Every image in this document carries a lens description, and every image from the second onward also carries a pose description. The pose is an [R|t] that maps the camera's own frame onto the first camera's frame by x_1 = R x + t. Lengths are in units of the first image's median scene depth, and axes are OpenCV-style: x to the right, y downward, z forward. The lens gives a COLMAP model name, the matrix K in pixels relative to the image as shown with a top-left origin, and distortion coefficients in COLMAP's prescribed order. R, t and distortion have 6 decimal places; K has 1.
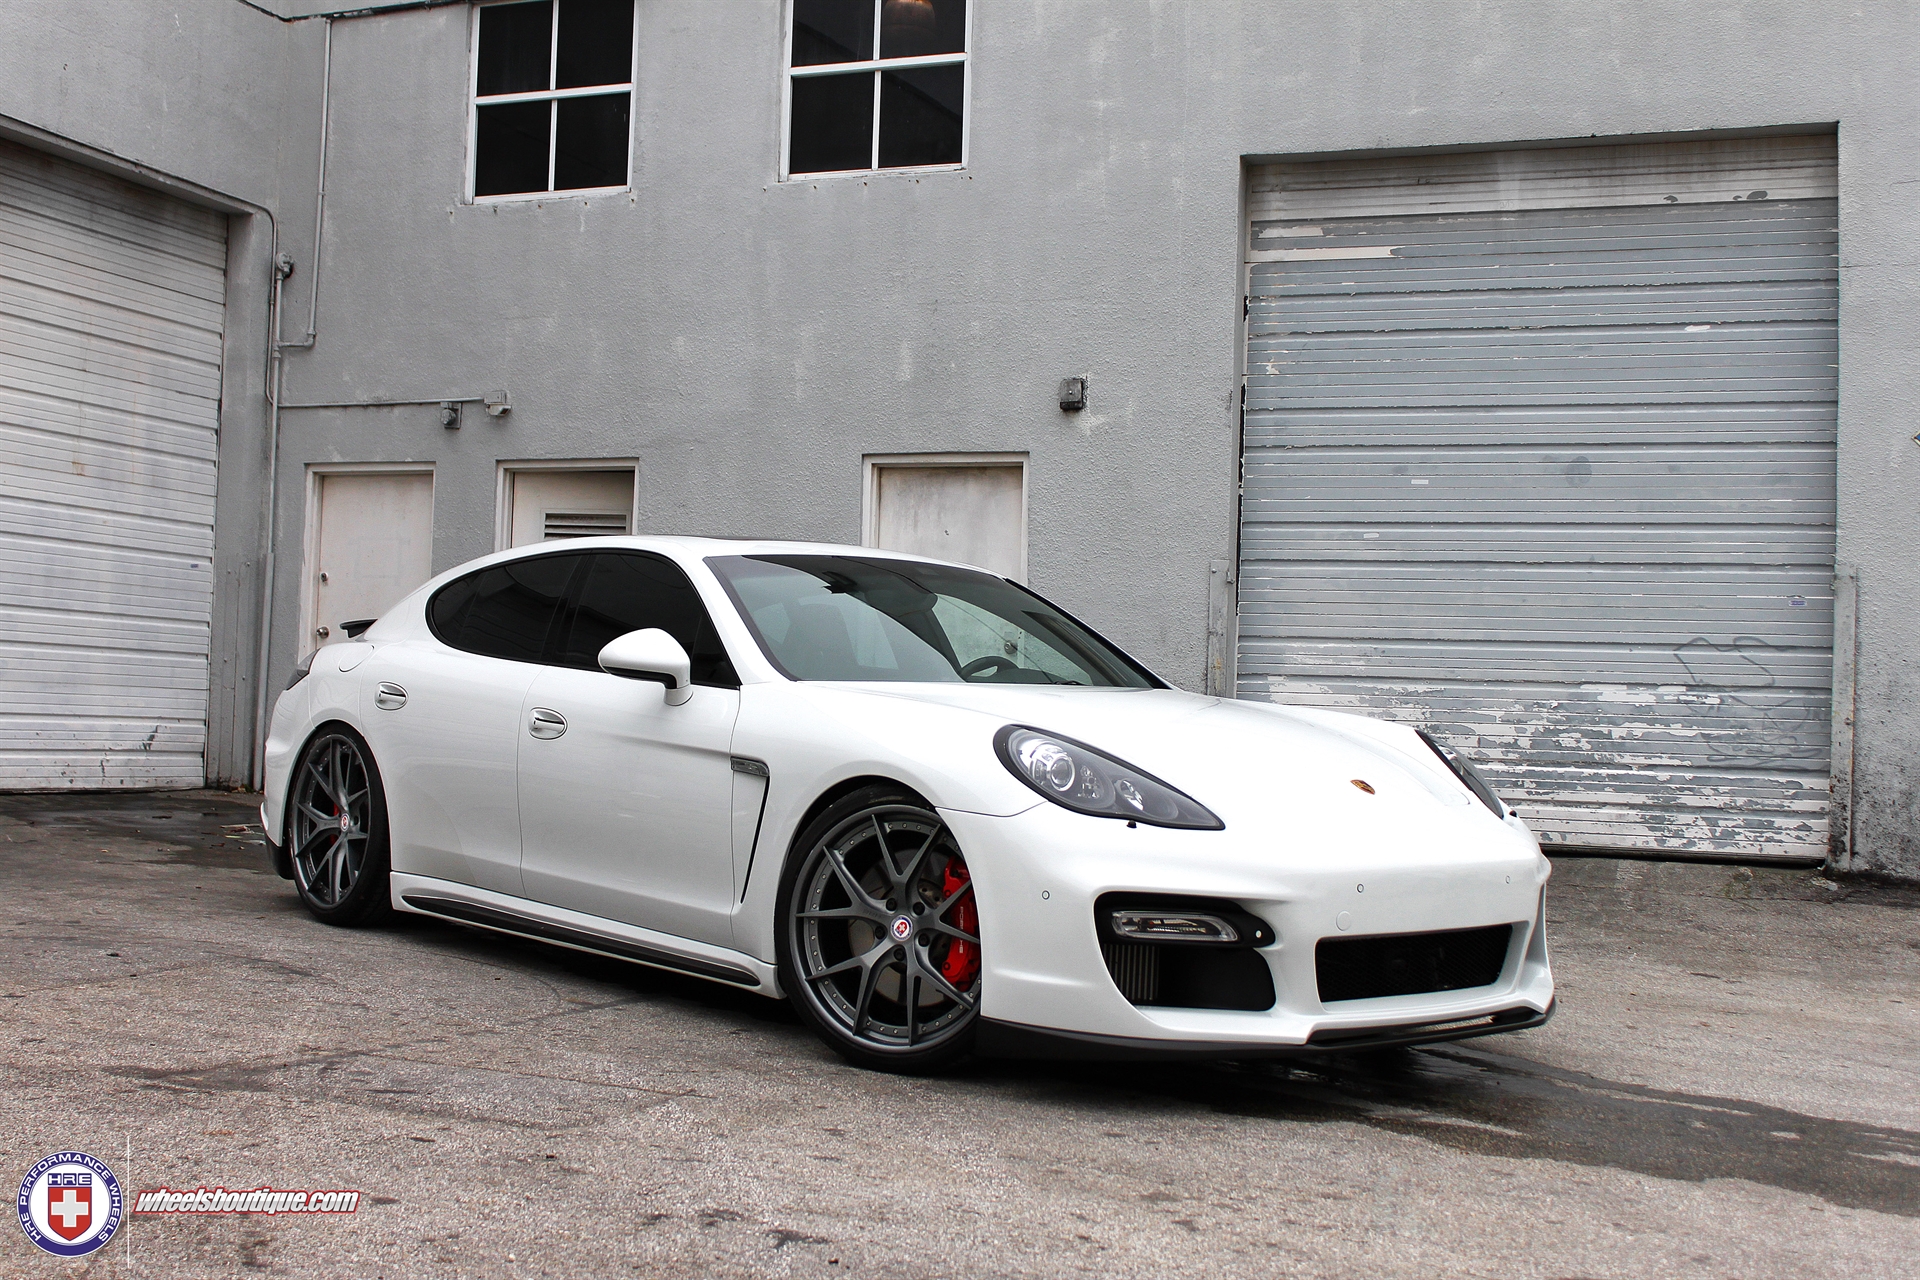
lens RADIAL K [[2280.3, 0, 949.4], [0, 2280.3, 632.3], [0, 0, 1]] dist [-0.040642, 0.000000]
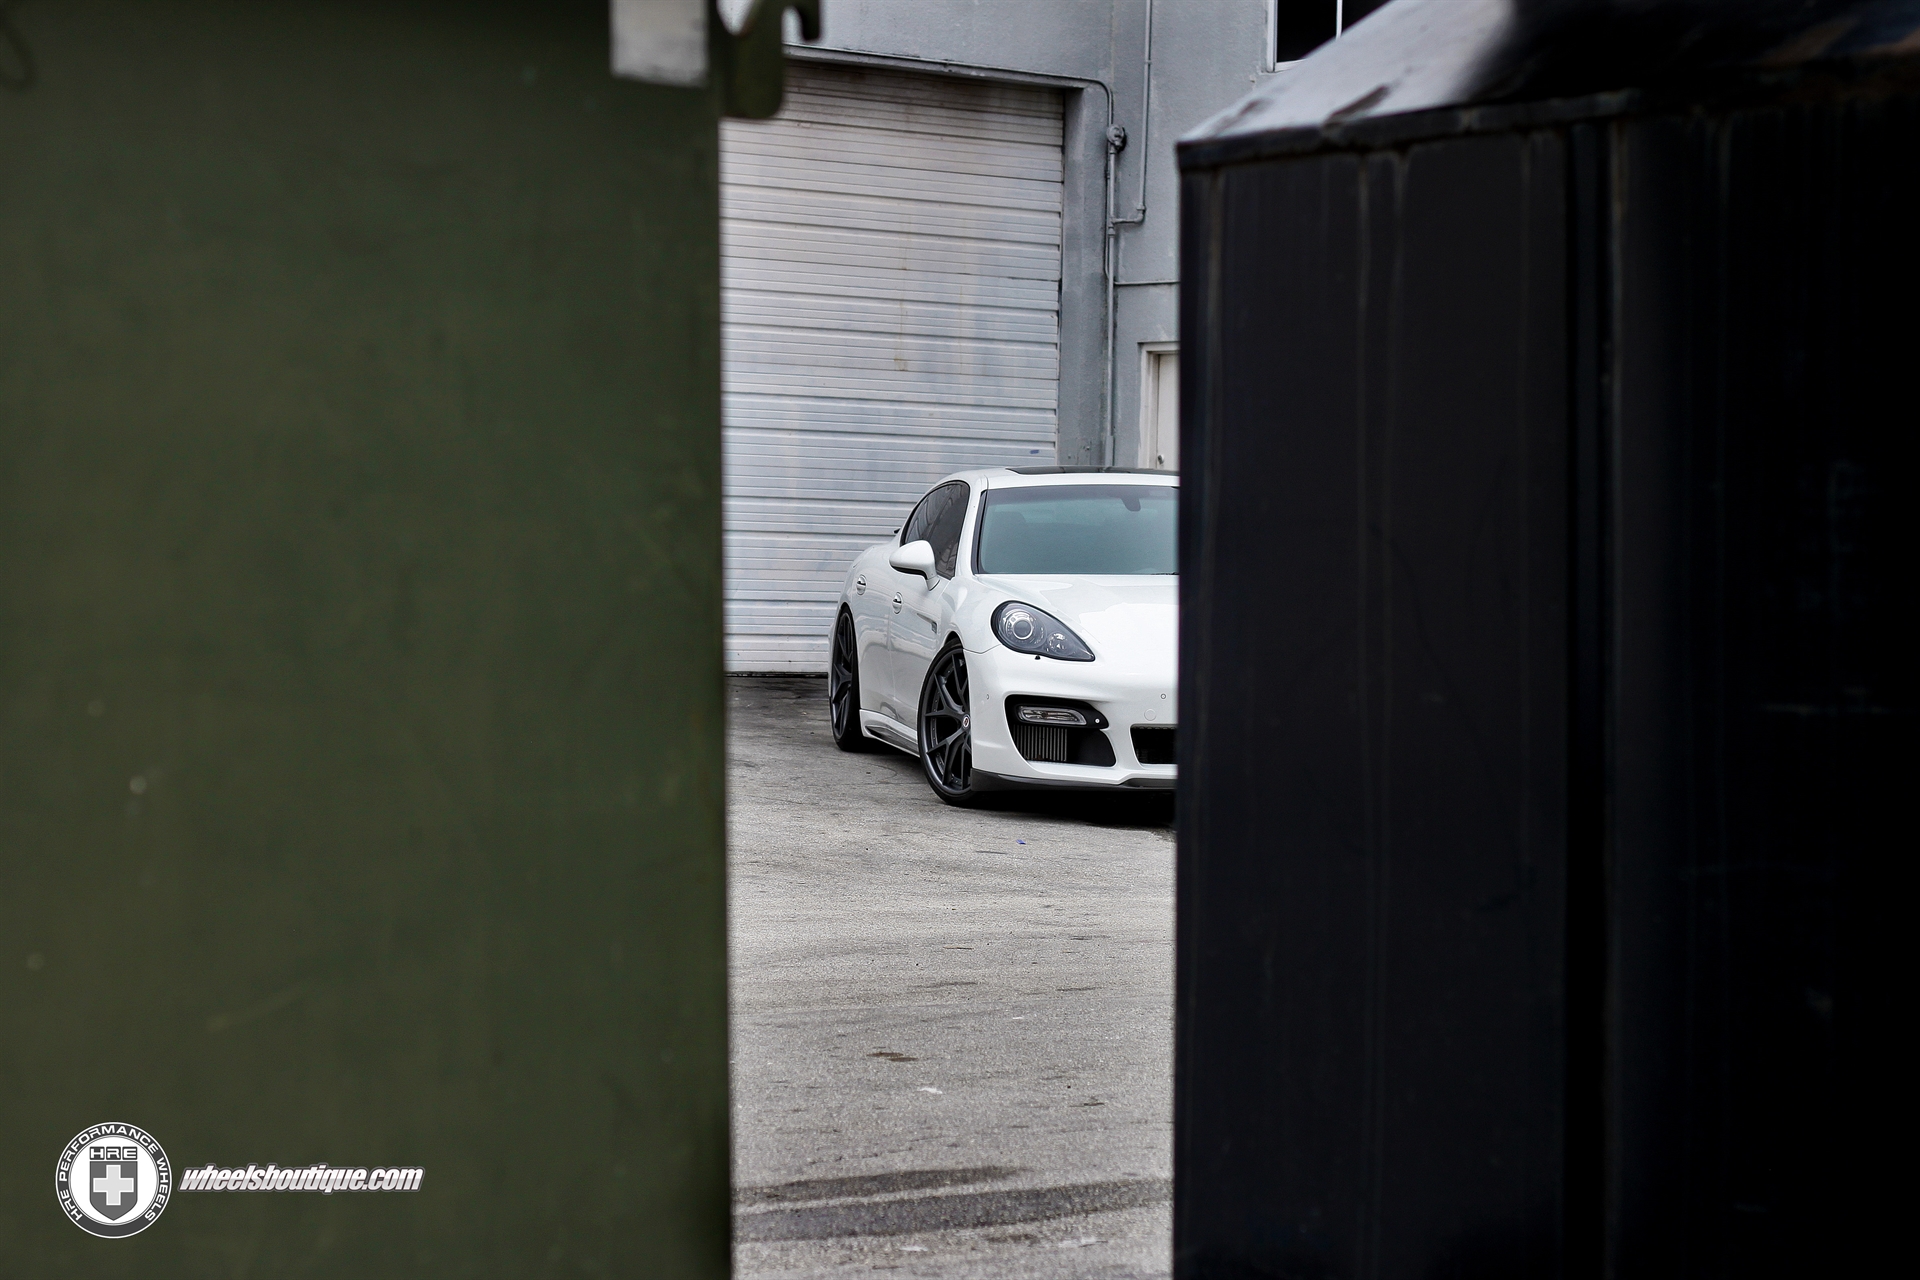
lens RADIAL K [[4700.2, 0, 960.1], [0, 4700.2, 639.2], [0, 0, 1]] dist [-0.104075, 0.000000]
pose [[0.857731, -0.000187, -0.514098, 0.721629], [0.021630, 0.999128, 0.035724, -0.022388], [0.513643, -0.041762, 0.856987, -0.807100]]
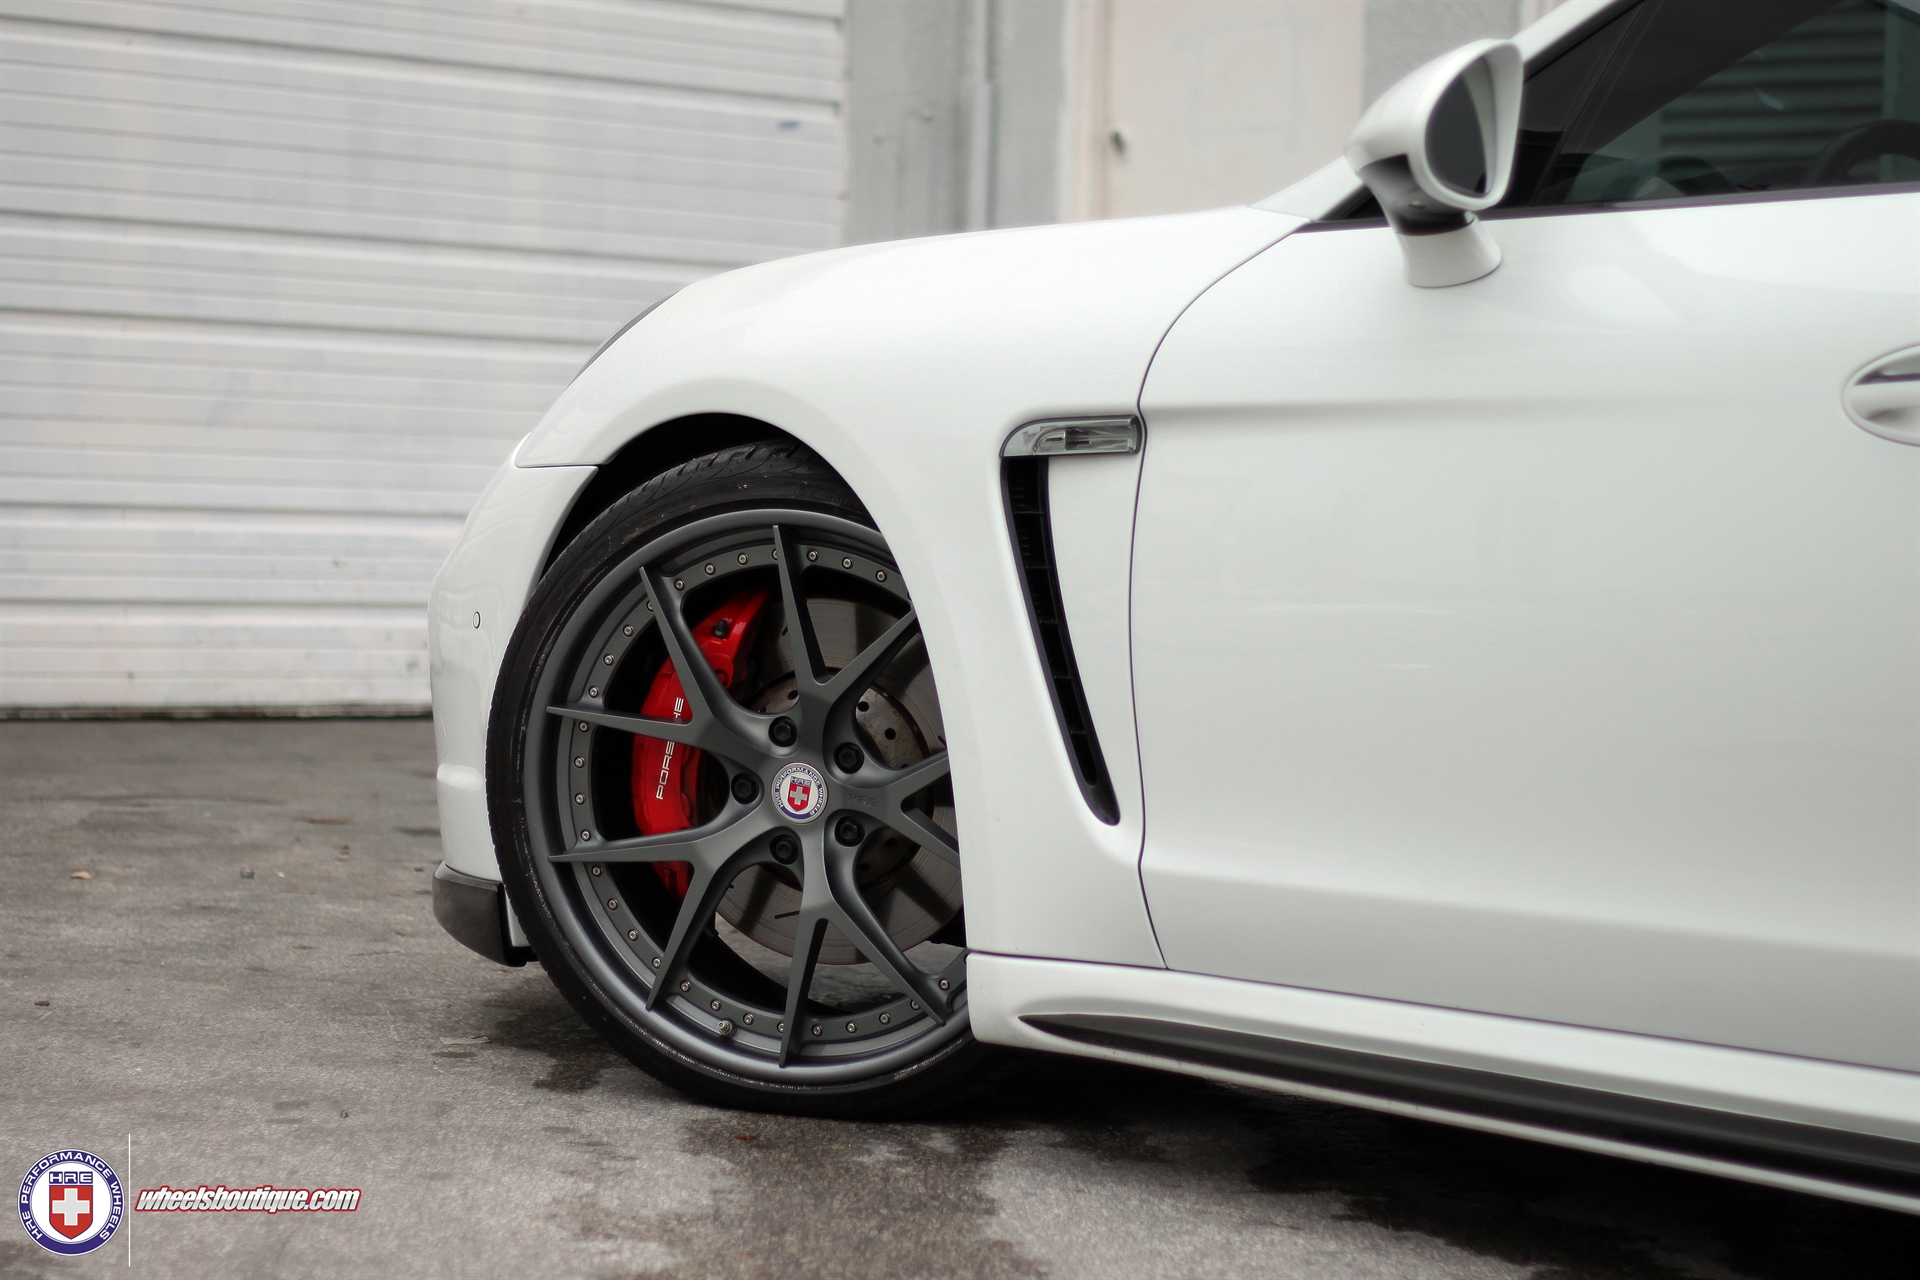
lens RADIAL K [[4700.2, 0, 960.2], [0, 4700.2, 639.7], [0, 0, 1]] dist [-0.104075, 0.000000]
pose [[0.900033, 0.007392, -0.435760, 0.041047], [0.018336, 0.998329, 0.054806, 0.015351], [0.435437, -0.057318, 0.898393, 0.309056]]
